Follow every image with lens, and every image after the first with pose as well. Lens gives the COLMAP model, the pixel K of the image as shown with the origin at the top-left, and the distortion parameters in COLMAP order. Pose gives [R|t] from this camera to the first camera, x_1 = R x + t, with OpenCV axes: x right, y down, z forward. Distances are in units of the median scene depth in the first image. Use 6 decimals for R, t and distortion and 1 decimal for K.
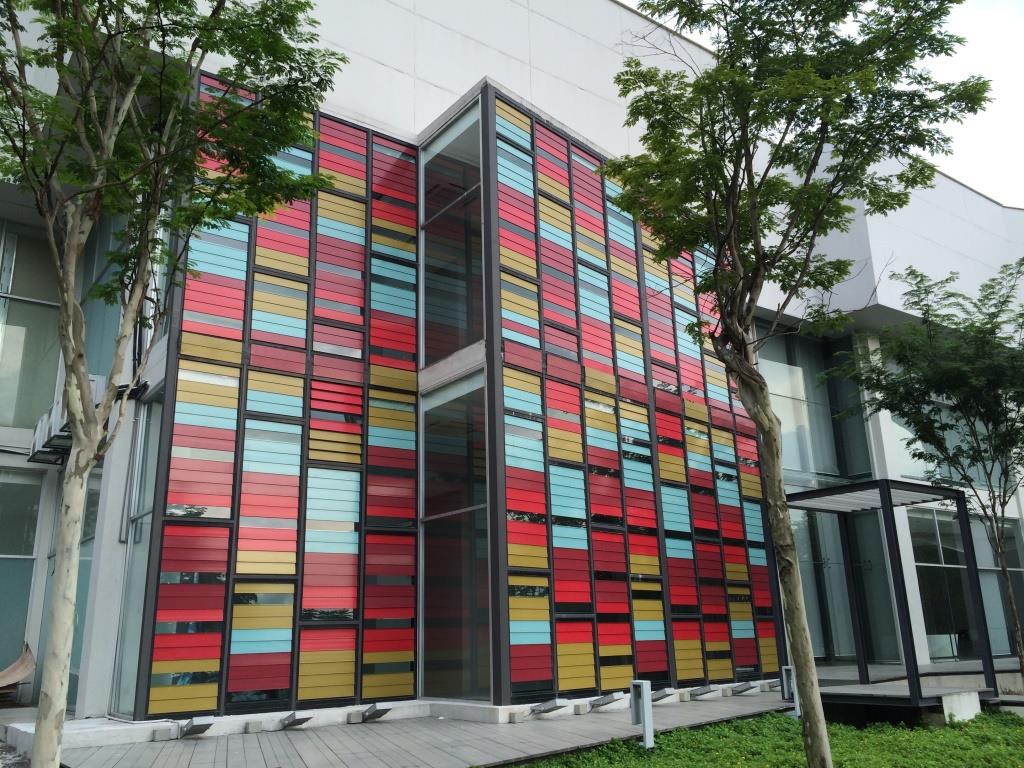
lens RADIAL K [[875.4, 0, 512.0], [0, 875.4, 384.0], [0, 0, 1]] dist [0.070649, -0.074710]
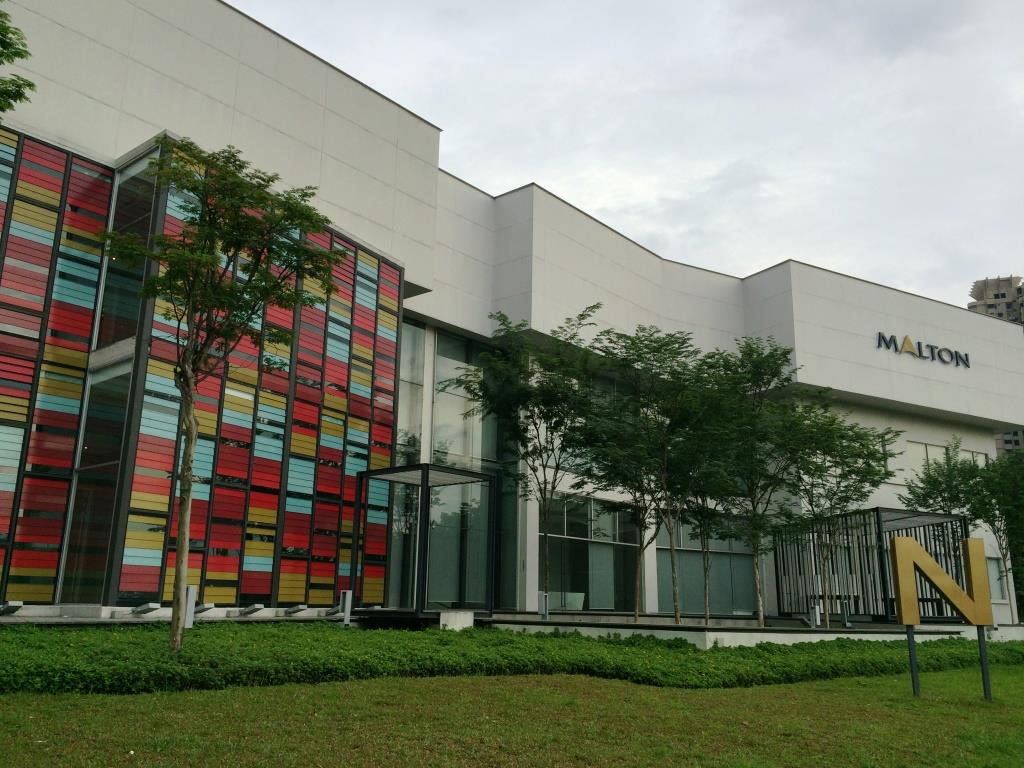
lens RADIAL K [[861.2, 0, 512.0], [0, 861.2, 384.0], [0, 0, 1]] dist [0.092741, -0.148628]
pose [[0.971936, 0.095001, 0.215209, 0.214554], [-0.101143, 0.994715, 0.017686, -0.052588], [-0.212392, -0.038956, 0.976408, -0.348822]]
